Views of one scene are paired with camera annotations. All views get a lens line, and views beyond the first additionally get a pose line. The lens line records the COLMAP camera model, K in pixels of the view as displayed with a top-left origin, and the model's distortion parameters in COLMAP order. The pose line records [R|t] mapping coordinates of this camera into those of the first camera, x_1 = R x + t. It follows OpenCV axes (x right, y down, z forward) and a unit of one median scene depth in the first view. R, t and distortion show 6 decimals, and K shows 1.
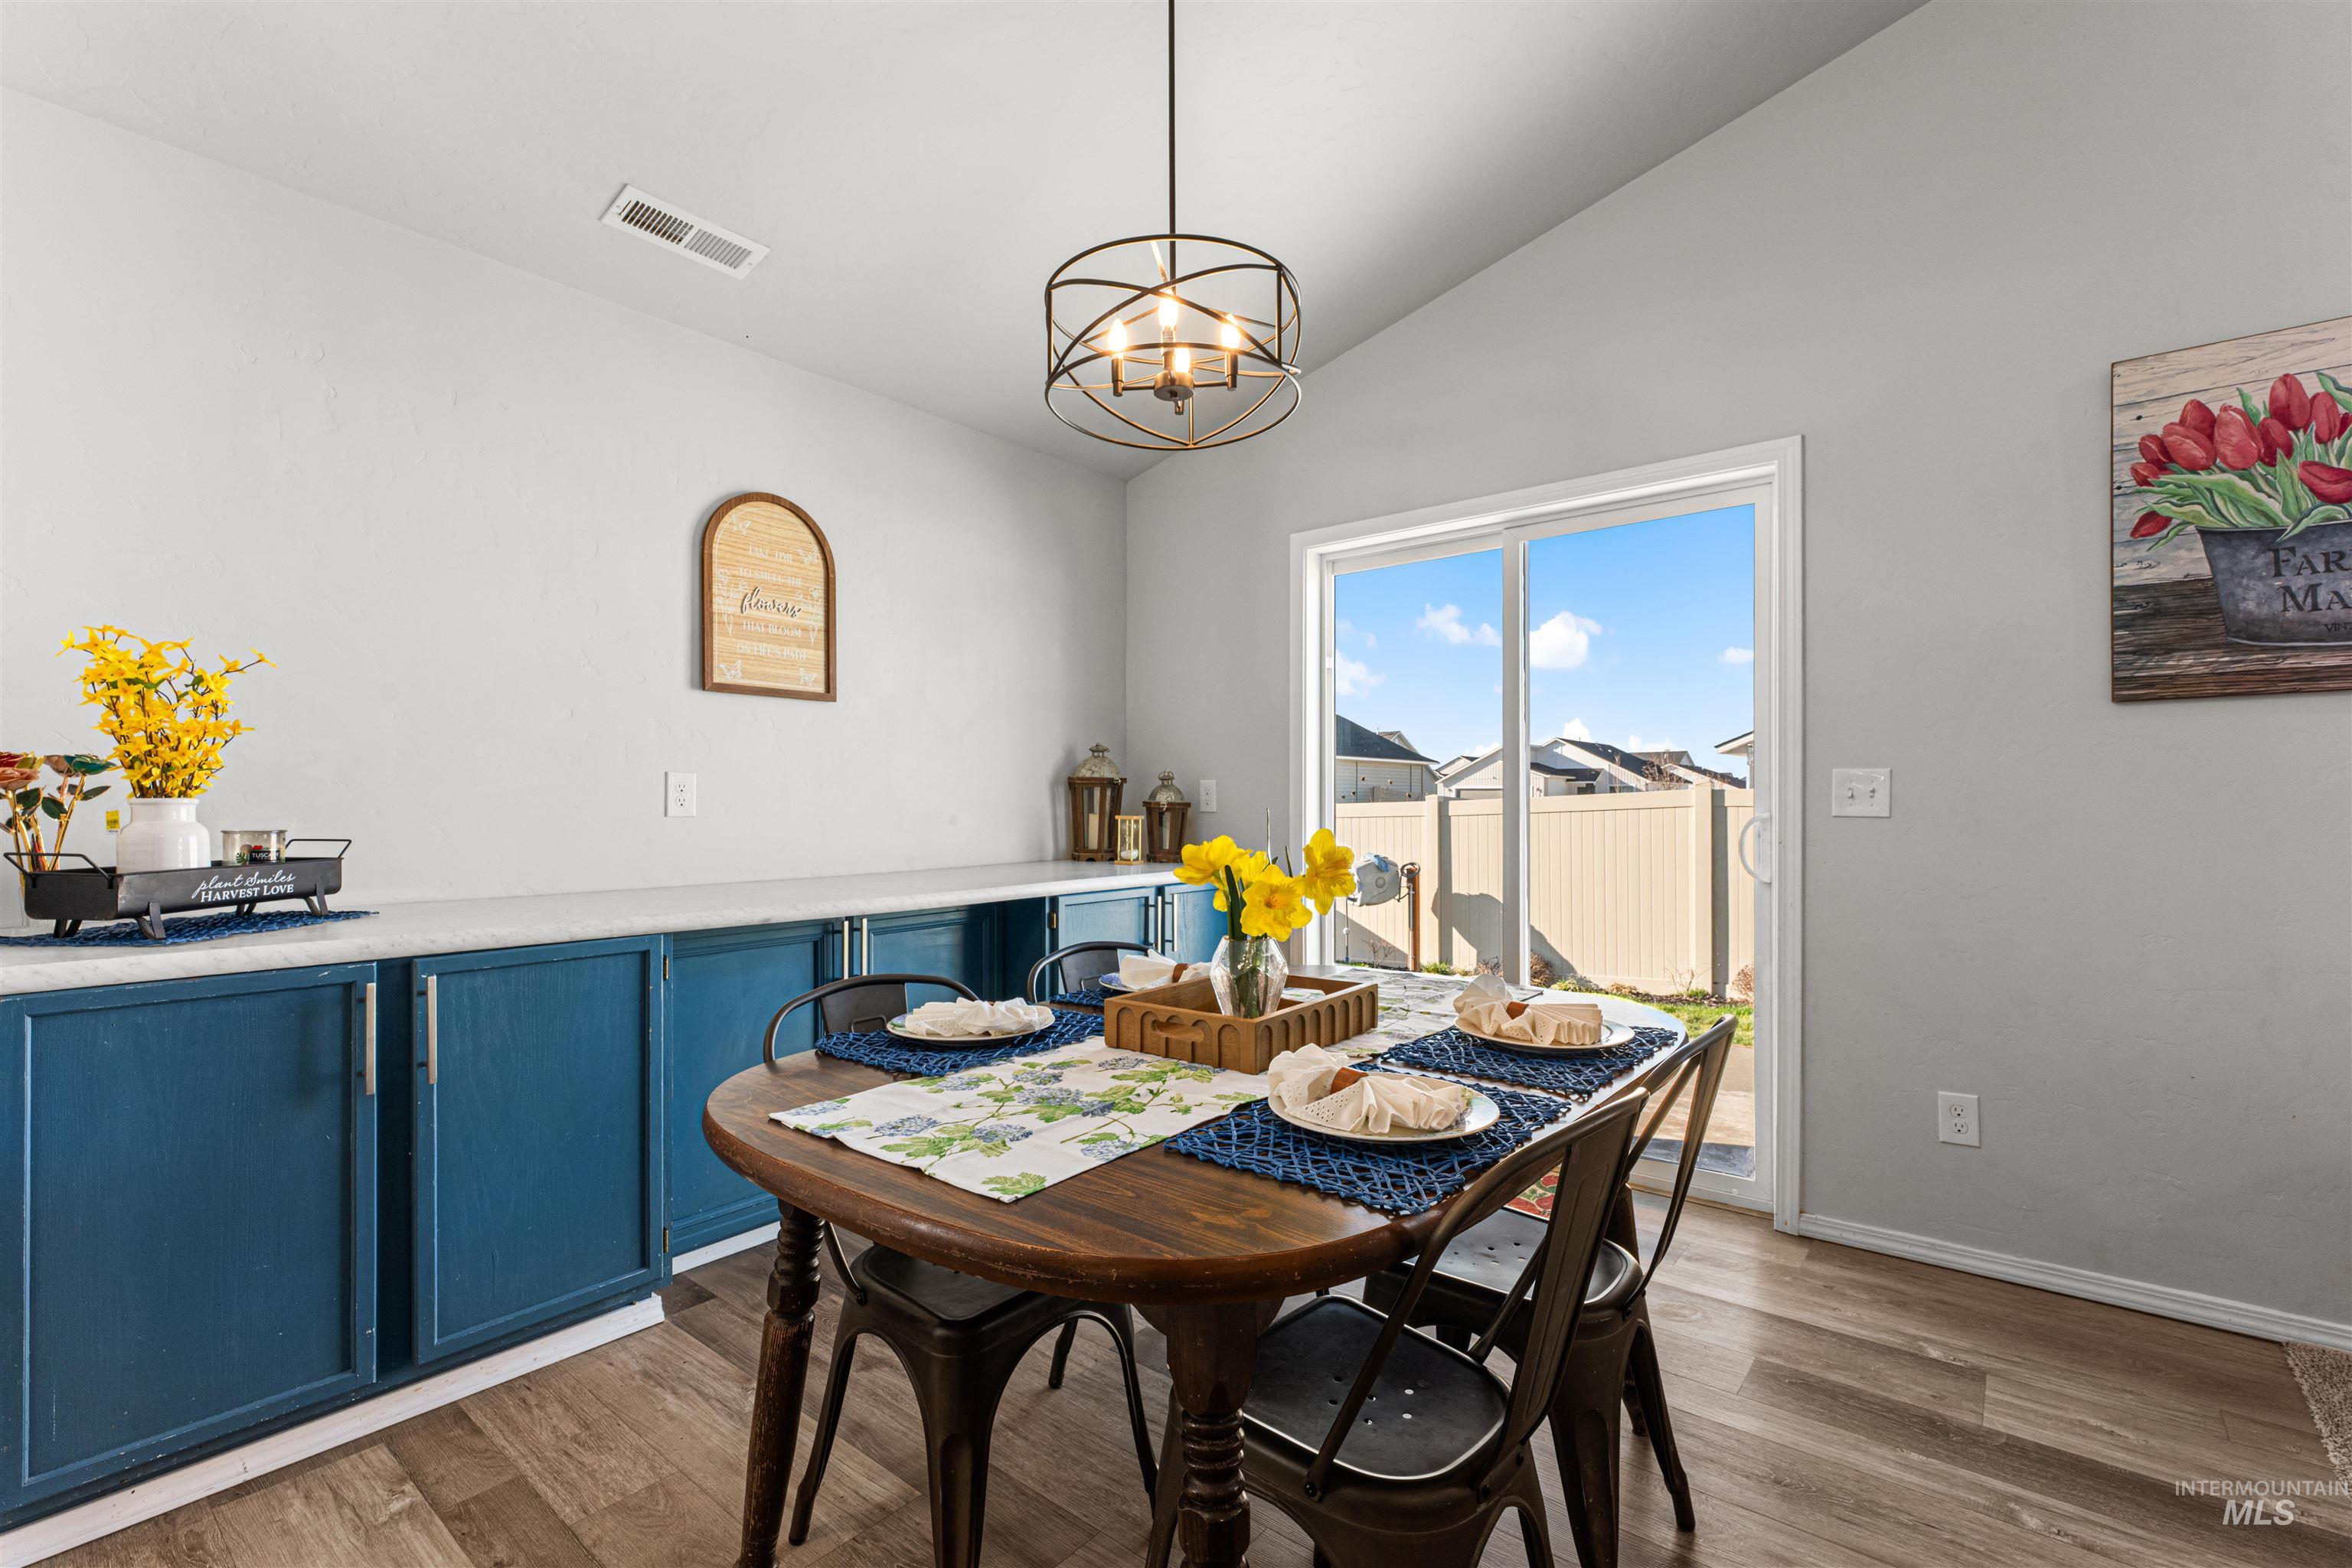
lens RADIAL K [[1033.9, 0, 1199.6], [0, 1033.9, 799.4], [0, 0, 1]] dist [0.005204, -0.000965]
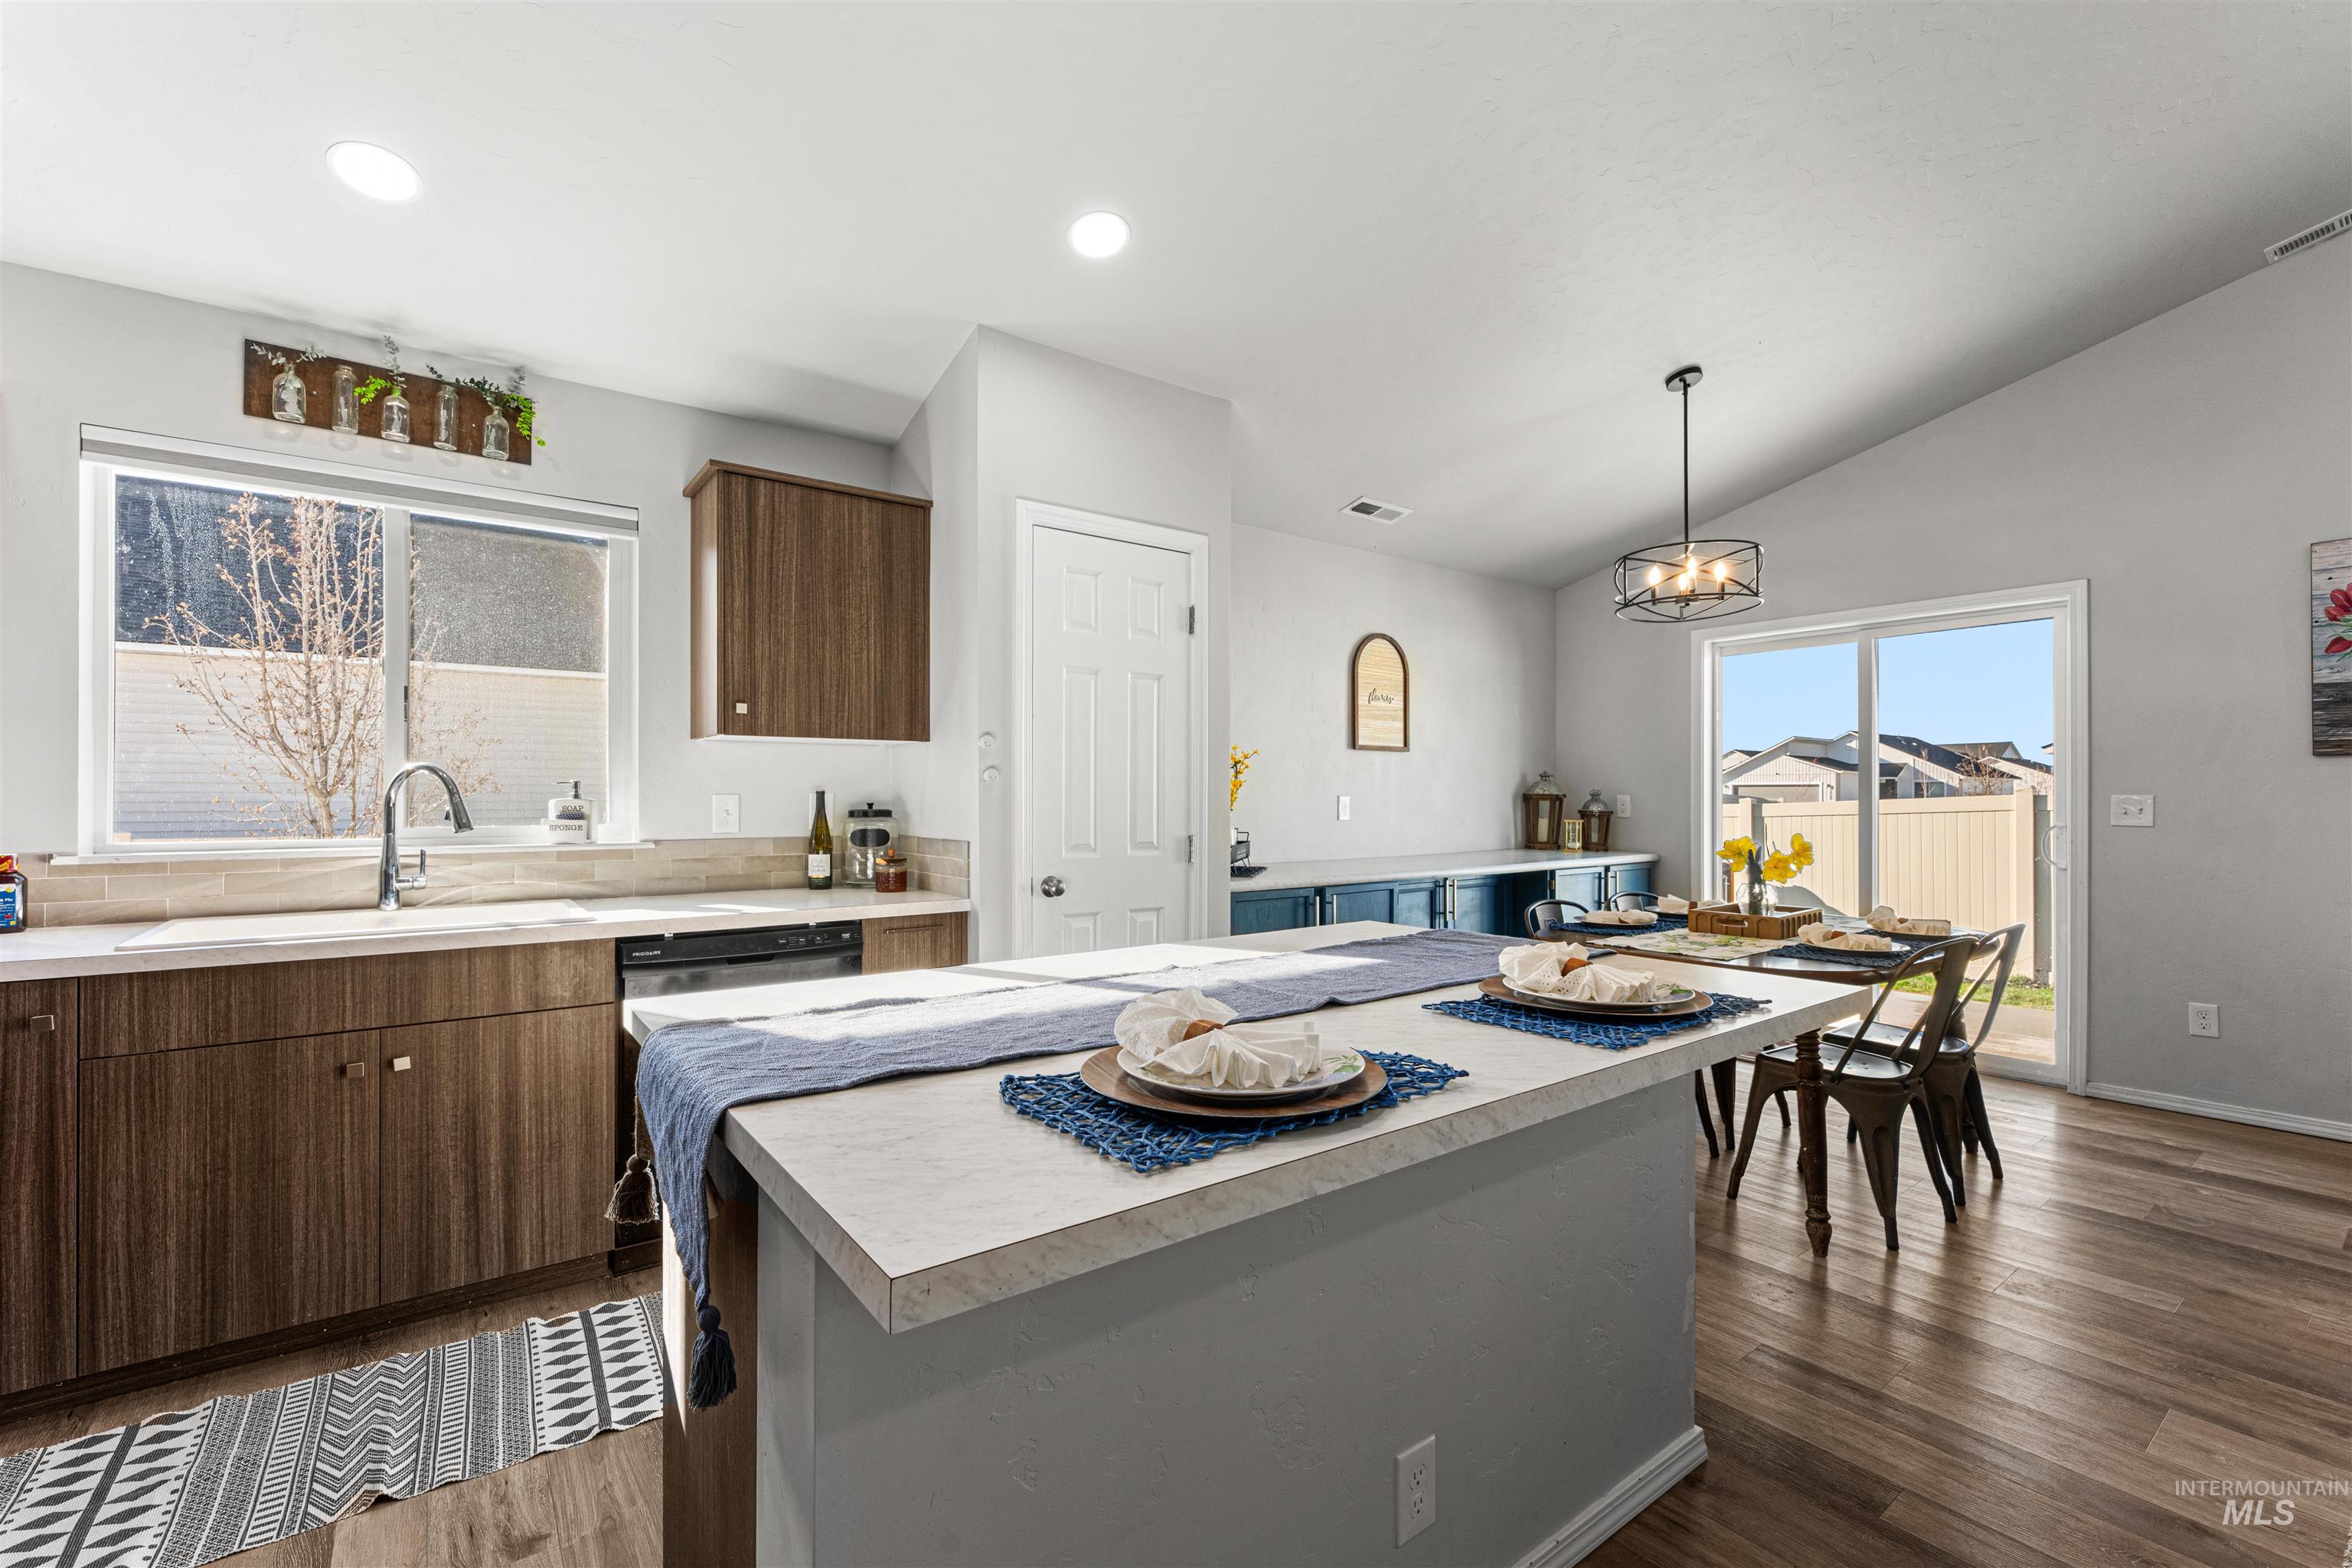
lens RADIAL K [[1033.9, 0, 1168.6], [0, 1033.9, 793.6], [0, 0, 1]] dist [0.005204, -0.000965]
pose [[0.970521, -0.000371, -0.241014, -0.329767], [0.000550, 1.000000, 0.000674, -0.028673], [0.241014, -0.000787, 0.970521, -0.728650]]
